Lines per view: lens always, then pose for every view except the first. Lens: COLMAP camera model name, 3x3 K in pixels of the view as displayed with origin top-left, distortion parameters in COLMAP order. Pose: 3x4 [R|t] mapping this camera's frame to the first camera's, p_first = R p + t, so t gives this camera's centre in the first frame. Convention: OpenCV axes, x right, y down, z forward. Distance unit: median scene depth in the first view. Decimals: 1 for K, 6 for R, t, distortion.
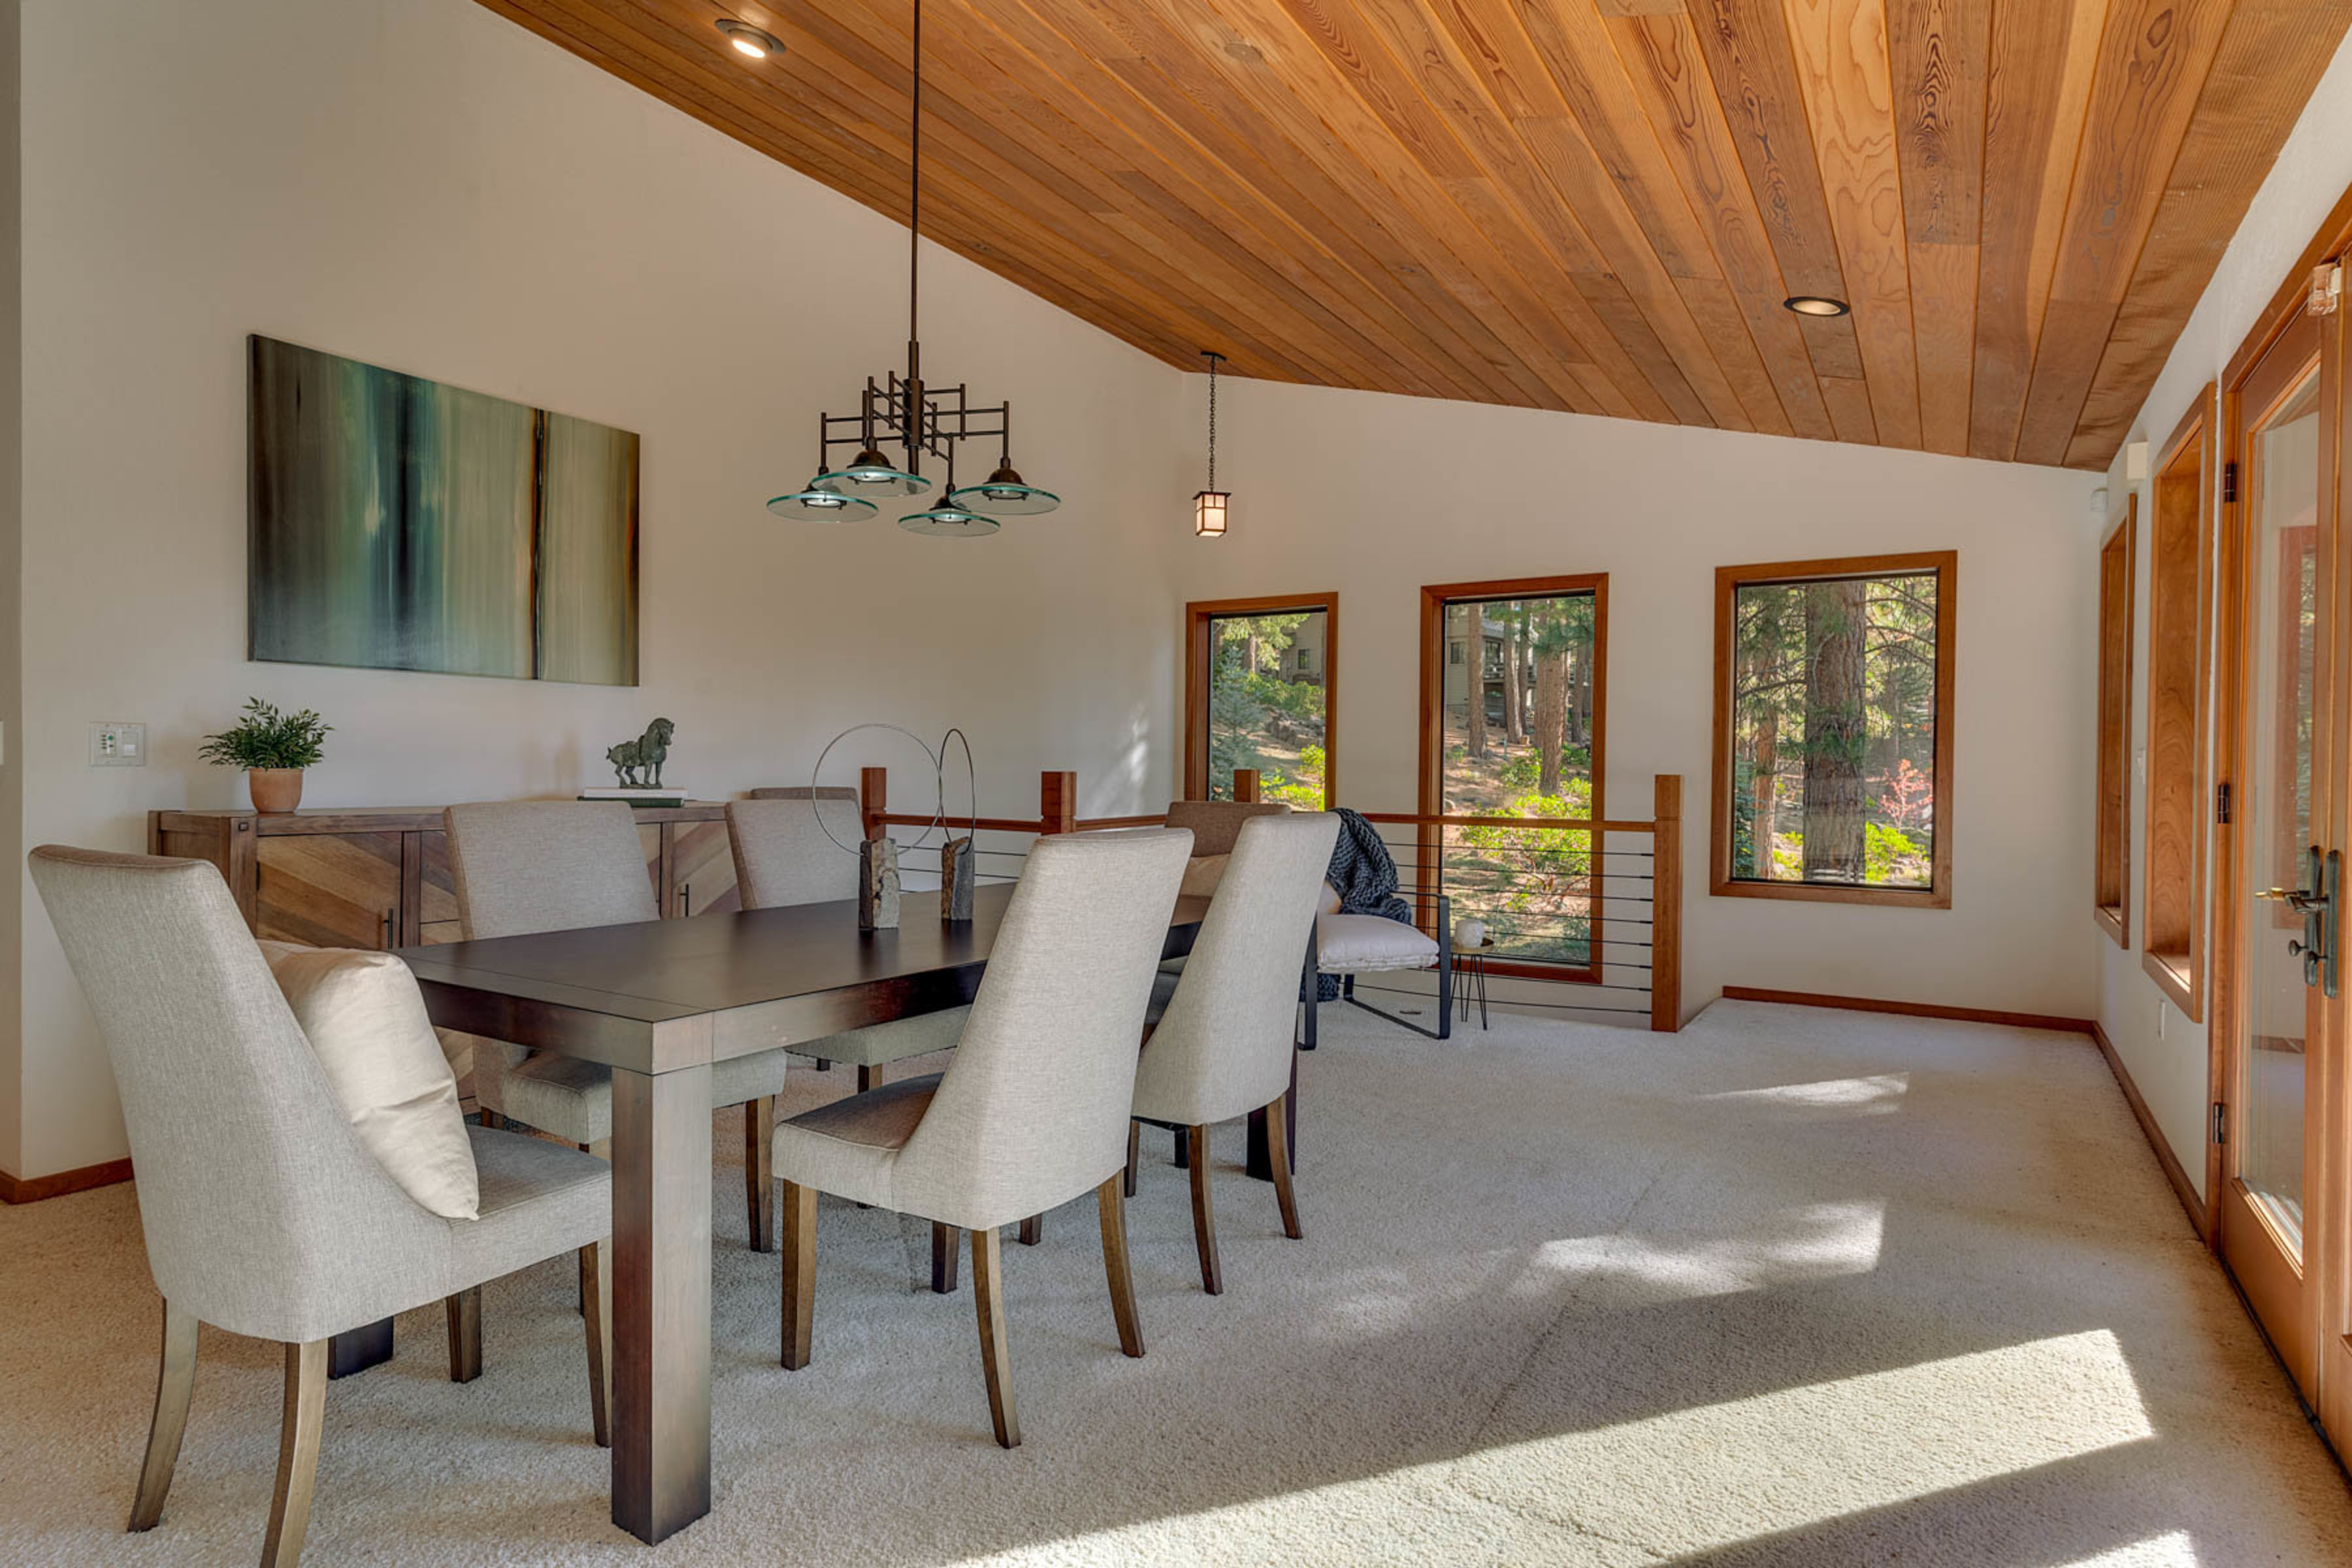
lens RADIAL K [[1183.6, 0, 1184.8], [0, 1183.6, 787.6], [0, 0, 1]] dist [0.004118, 0.000757]
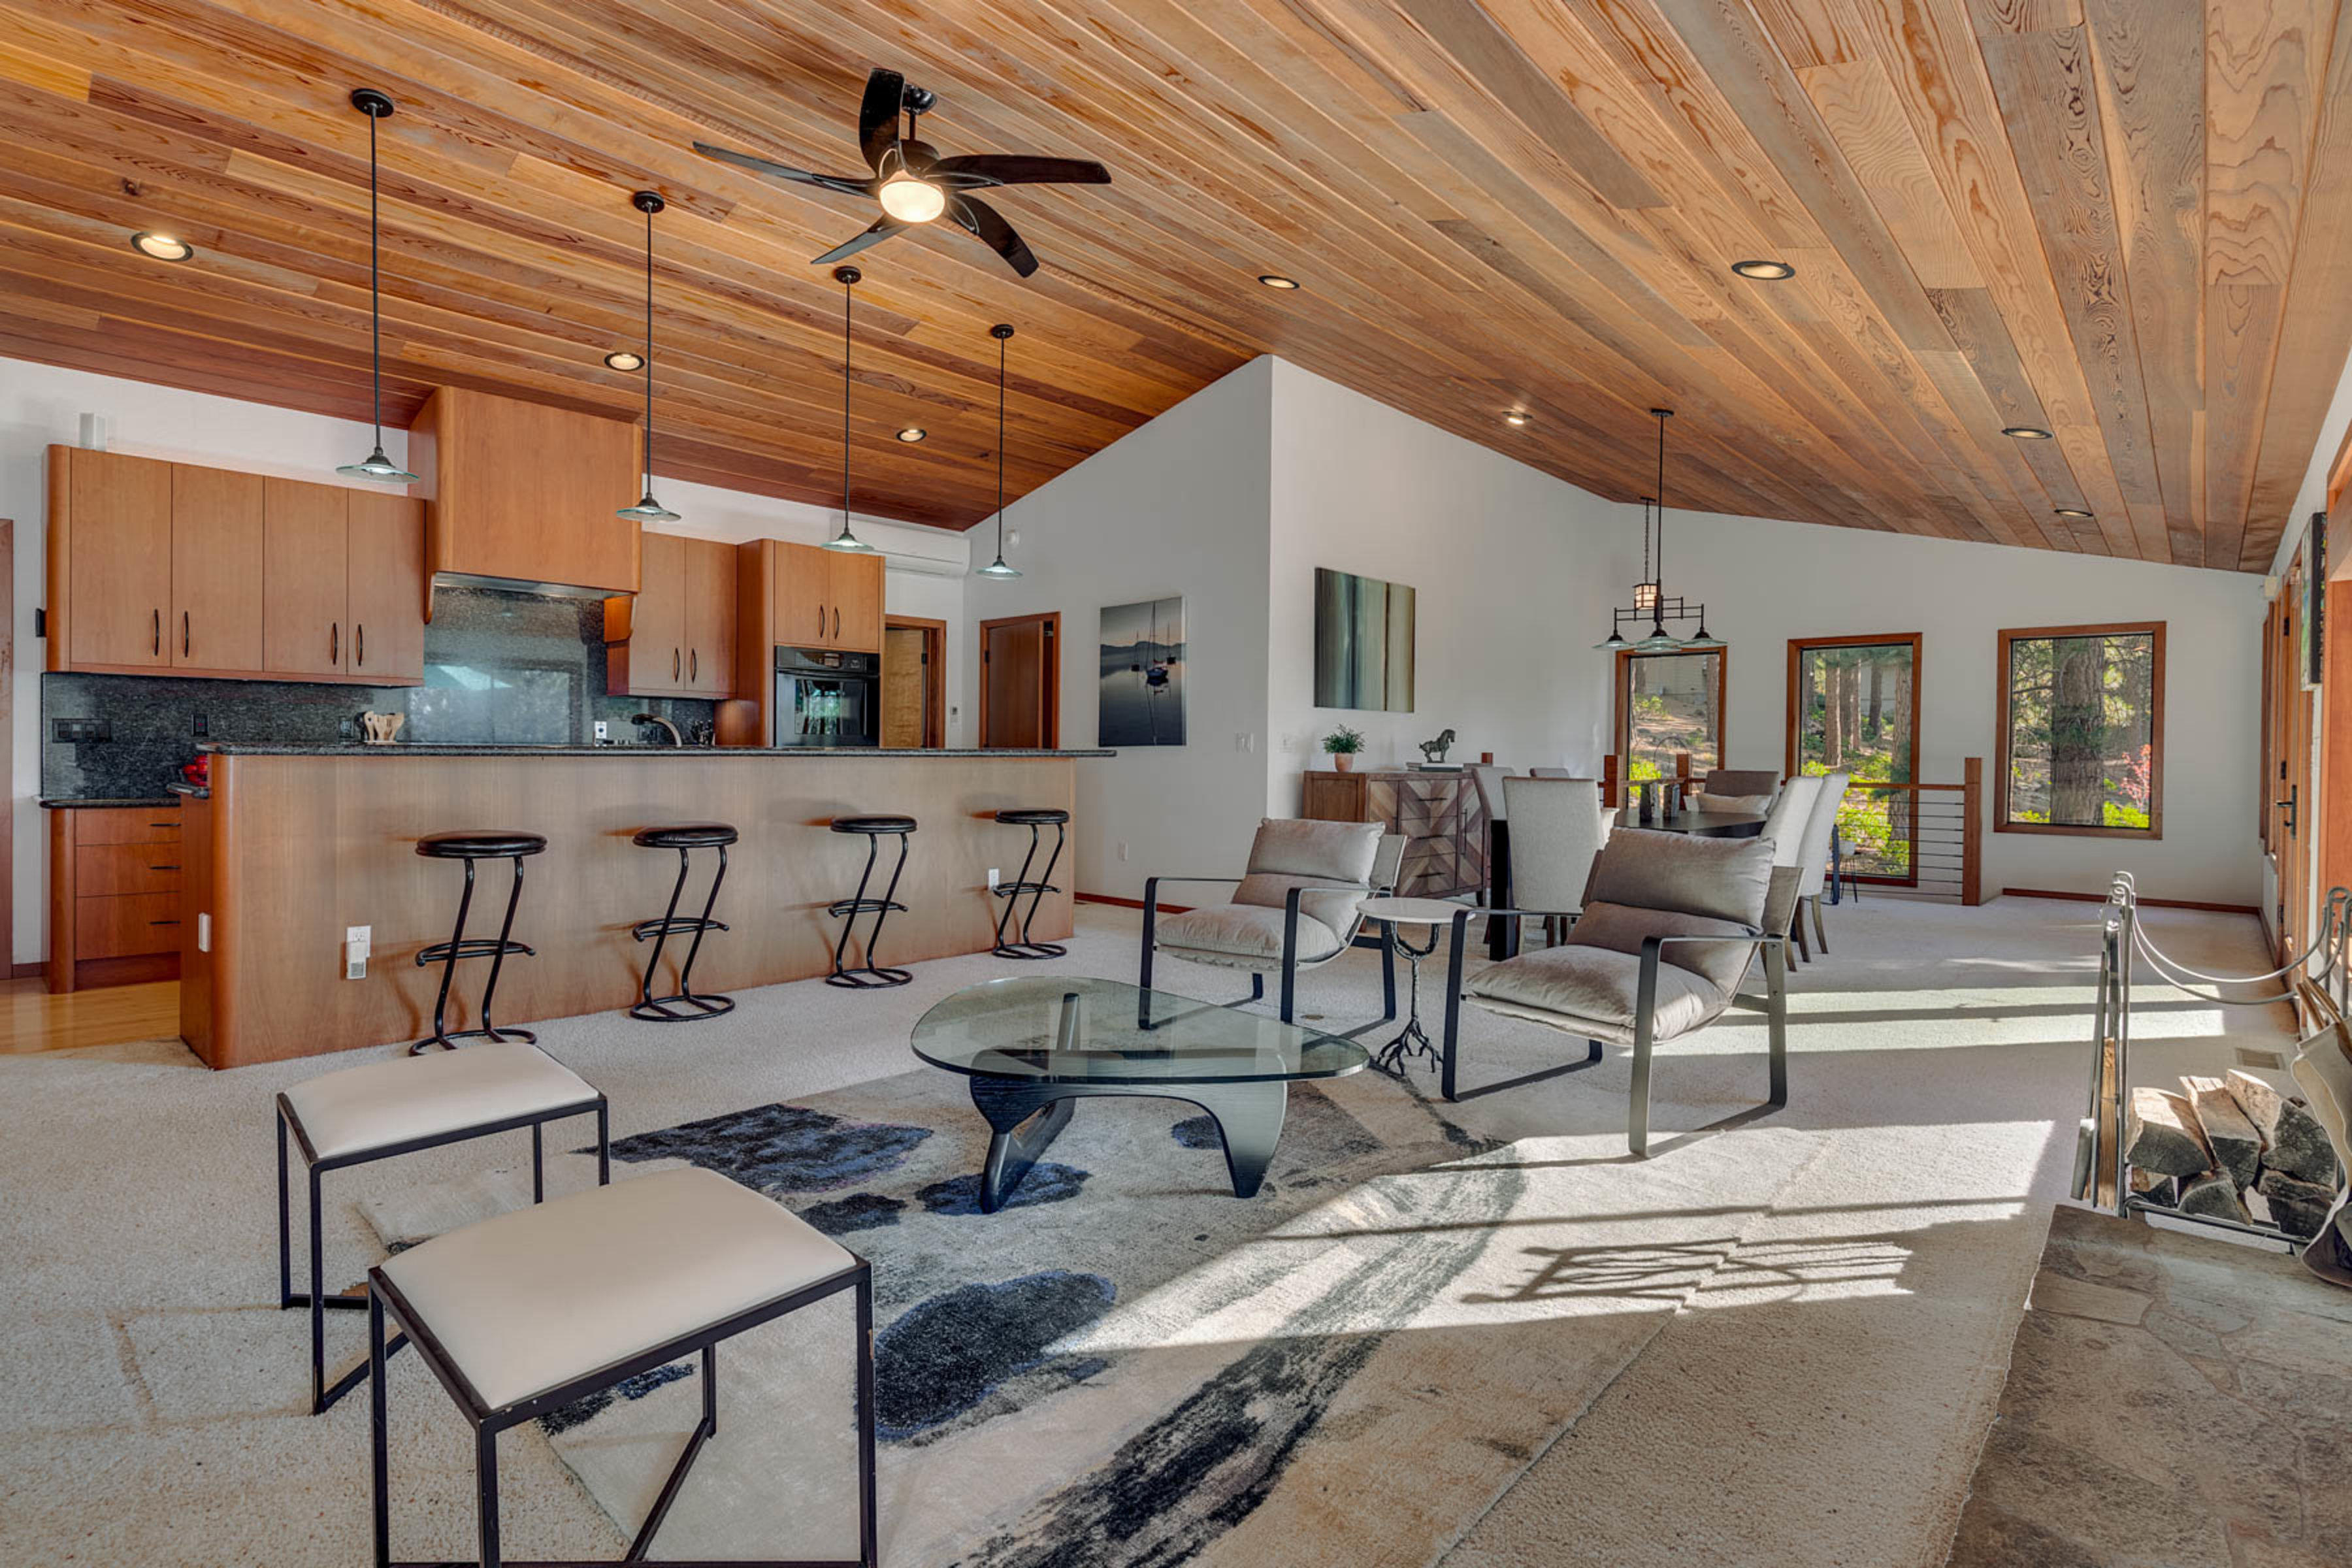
lens RADIAL K [[1115.0, 0, 1167.6], [0, 1115.0, 764.6], [0, 0, 1]] dist [0.004617, -0.000395]
pose [[0.984440, 0.003012, -0.175694, -0.447873], [-0.003729, 0.999986, -0.003750, 0.009874], [0.175680, 0.004347, 0.984438, -0.785537]]
